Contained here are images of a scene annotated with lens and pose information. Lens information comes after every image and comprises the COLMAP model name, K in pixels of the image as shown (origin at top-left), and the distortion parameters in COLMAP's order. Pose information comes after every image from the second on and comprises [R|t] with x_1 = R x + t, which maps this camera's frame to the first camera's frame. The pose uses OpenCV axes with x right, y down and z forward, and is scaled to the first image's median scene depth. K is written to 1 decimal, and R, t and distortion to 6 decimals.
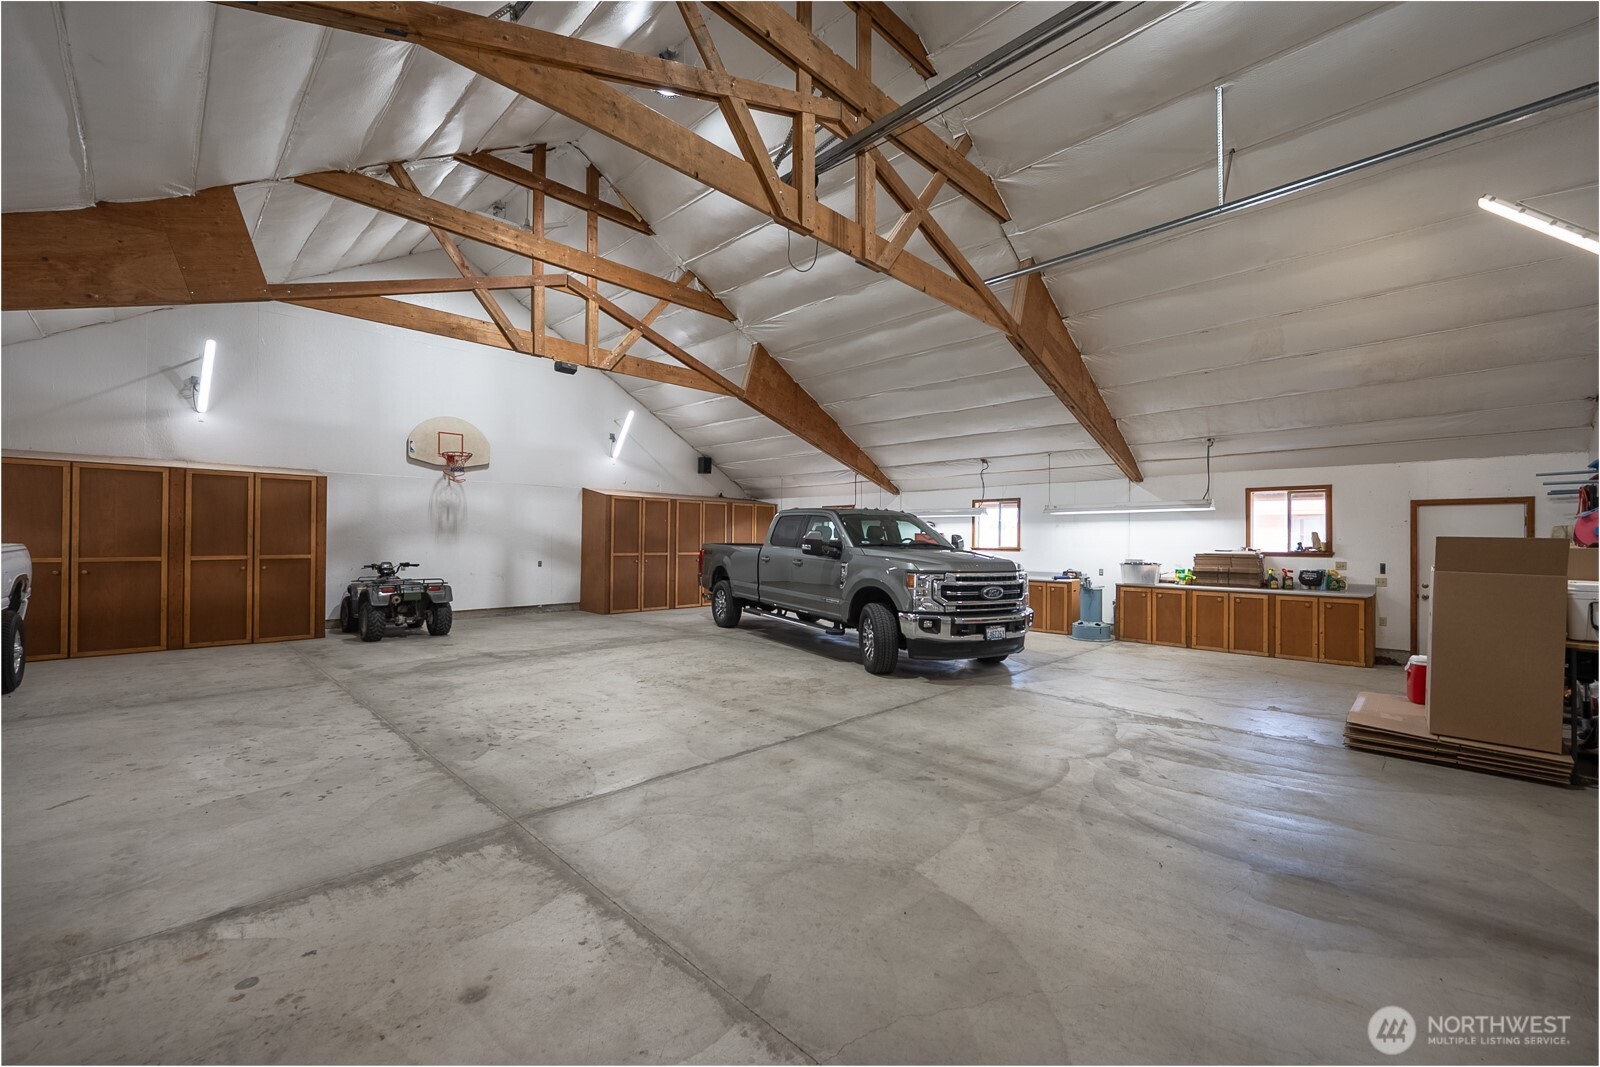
lens RADIAL K [[643.4, 0, 802.3], [0, 643.4, 538.0], [0, 0, 1]] dist [-0.001790, -0.000116]
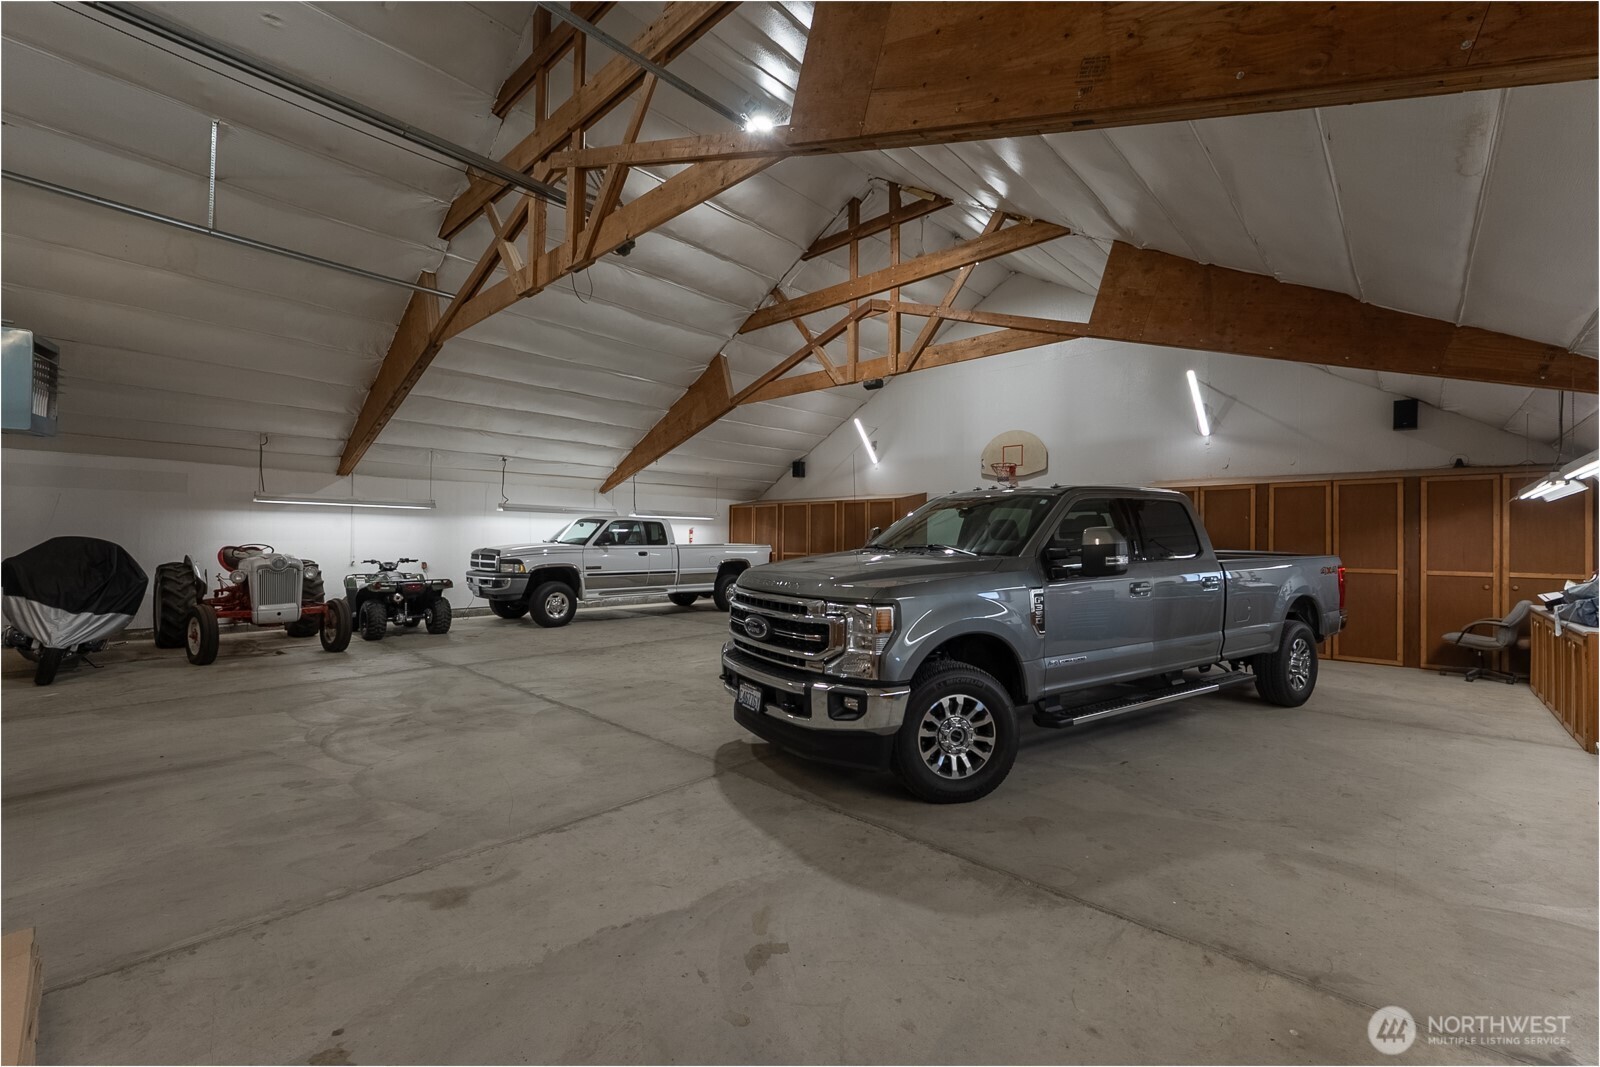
lens RADIAL K [[660.3, 0, 802.6], [0, 660.3, 533.7], [0, 0, 1]] dist [-0.005065, -0.000309]
pose [[0.032596, -0.018699, -0.999294, 1.140981], [-0.008643, 0.999782, -0.018990, 0.015883], [0.999431, 0.009256, 0.032427, 1.306920]]
